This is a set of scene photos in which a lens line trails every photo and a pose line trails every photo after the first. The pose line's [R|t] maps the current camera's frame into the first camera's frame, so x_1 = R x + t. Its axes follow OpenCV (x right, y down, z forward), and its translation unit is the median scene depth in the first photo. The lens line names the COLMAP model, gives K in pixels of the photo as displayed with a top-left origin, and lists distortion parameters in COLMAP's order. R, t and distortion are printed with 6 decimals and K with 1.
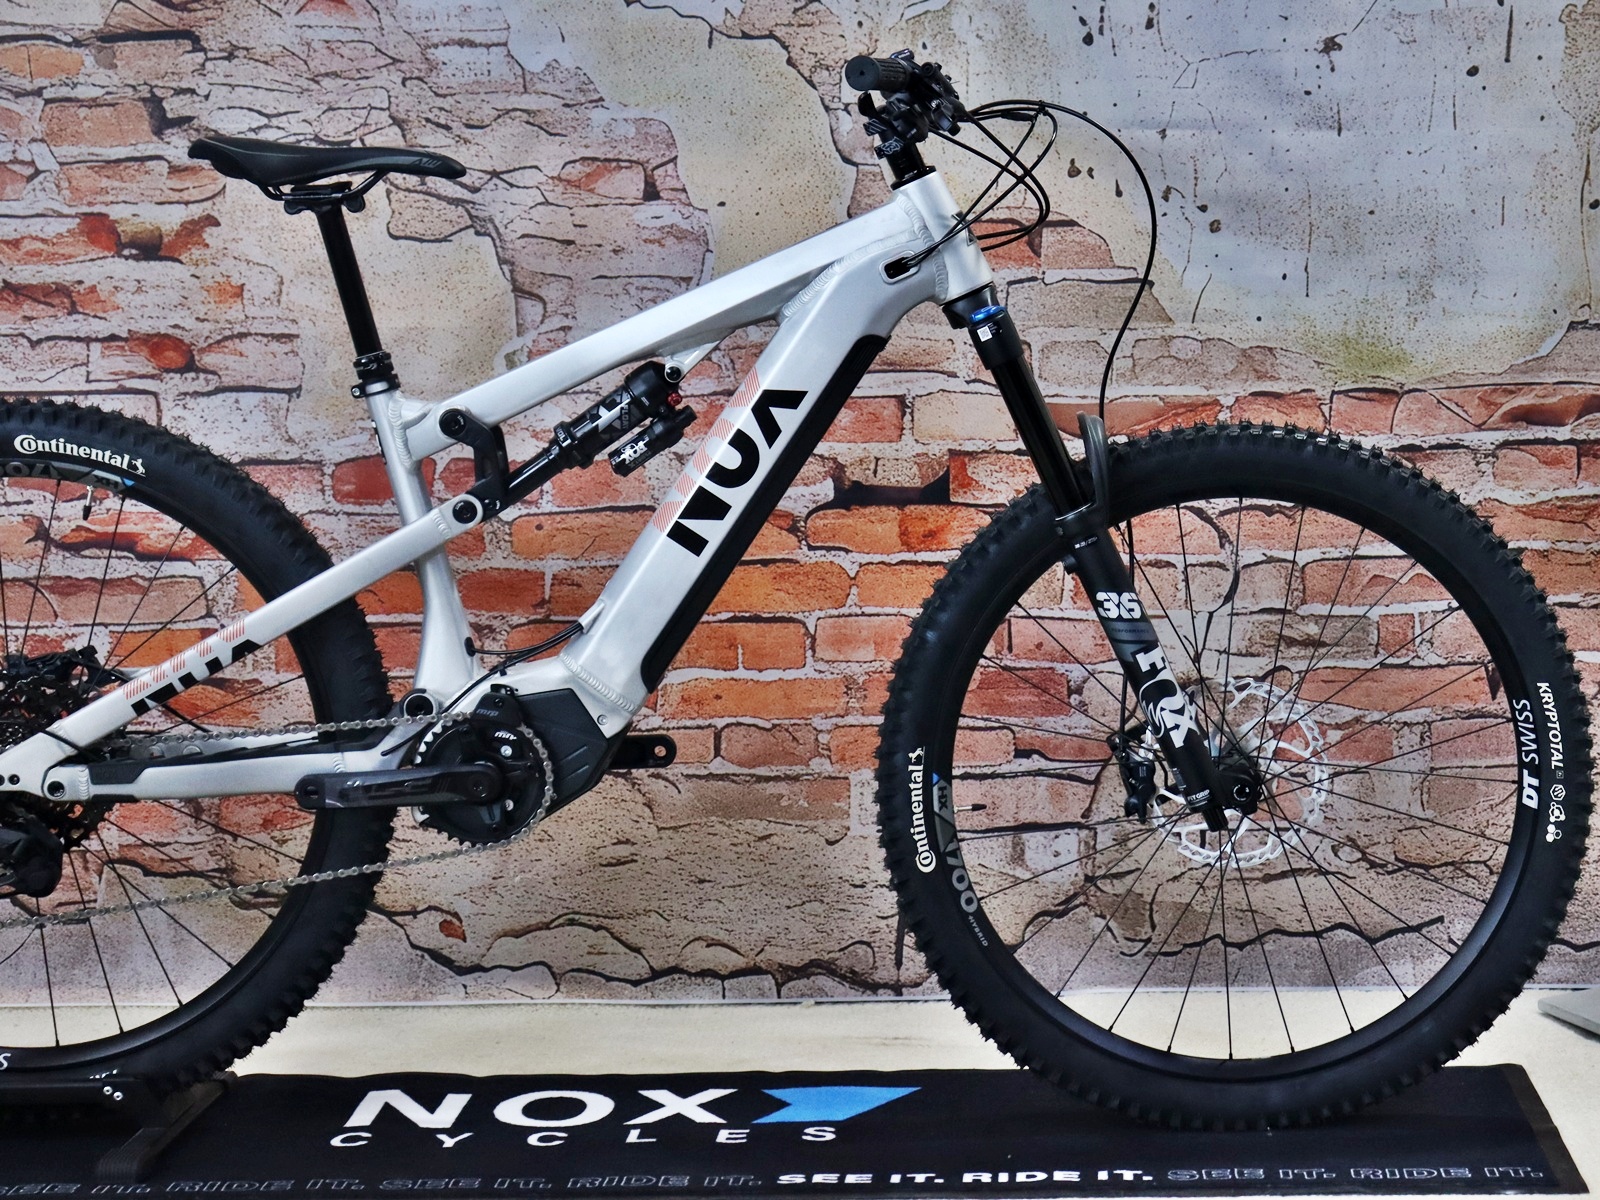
lens RADIAL K [[3433.9, 0, 1120.7], [0, 3433.9, 490.1], [0, 0, 1]] dist [0.079470, 0.288747]
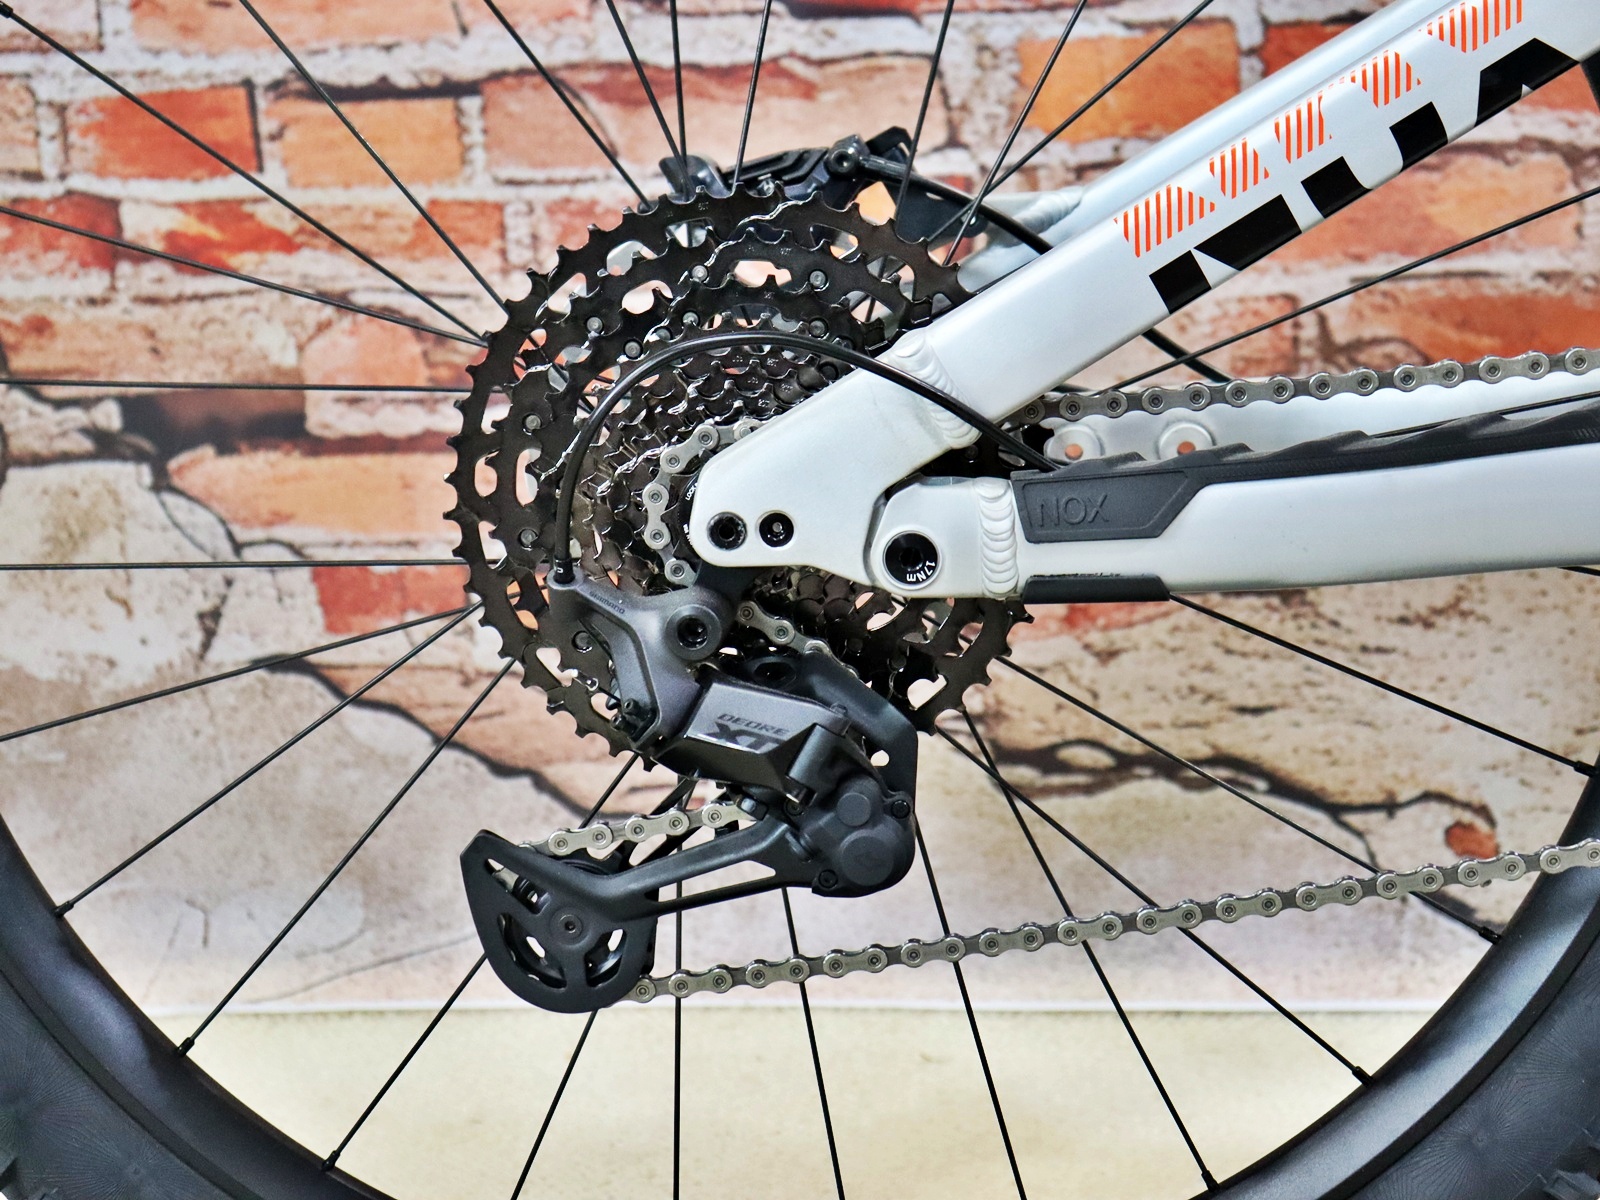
lens RADIAL K [[2793.7, 0, 793.2], [0, 2793.7, 581.2], [0, 0, 1]] dist [0.084131, 0.164461]
pose [[0.994446, -0.014631, -0.104223, -0.247965], [0.026038, 0.993707, 0.108942, 0.052070], [0.101973, -0.111051, 0.988569, 0.644045]]
